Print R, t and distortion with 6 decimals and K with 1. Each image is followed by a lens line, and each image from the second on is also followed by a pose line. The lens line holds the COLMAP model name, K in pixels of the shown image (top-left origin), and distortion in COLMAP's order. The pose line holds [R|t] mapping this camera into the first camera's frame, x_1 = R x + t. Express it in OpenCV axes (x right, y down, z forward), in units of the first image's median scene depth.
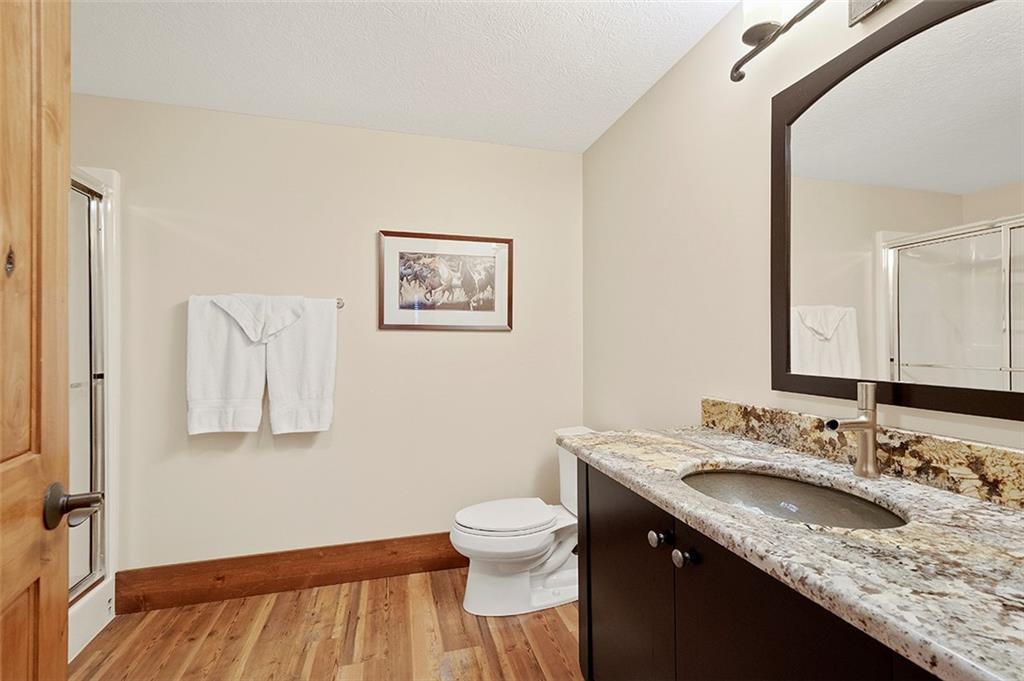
lens RADIAL K [[448.7, 0, 511.7], [0, 448.7, 337.4], [0, 0, 1]] dist [0.002614, 0.000105]
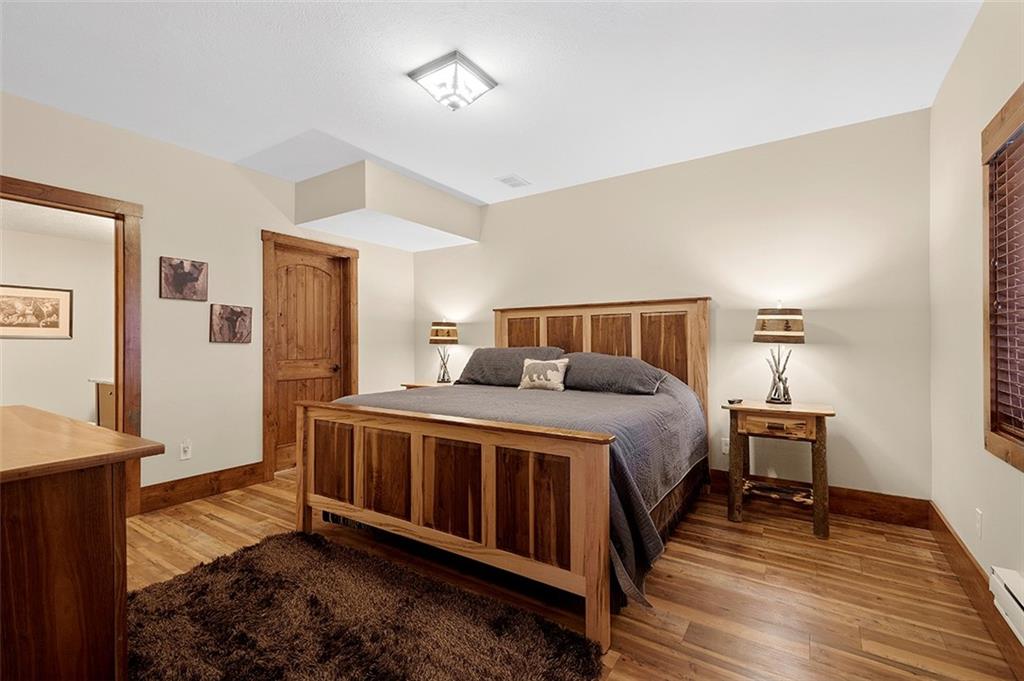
lens RADIAL K [[448.7, 0, 513.6], [0, 448.7, 344.5], [0, 0, 1]] dist [0.002614, 0.000105]
pose [[0.741400, 0.001399, 0.671062, 0.106808], [-0.002274, 0.999997, 0.000428, 0.003388], [-0.671060, -0.001843, 0.741401, -1.633829]]
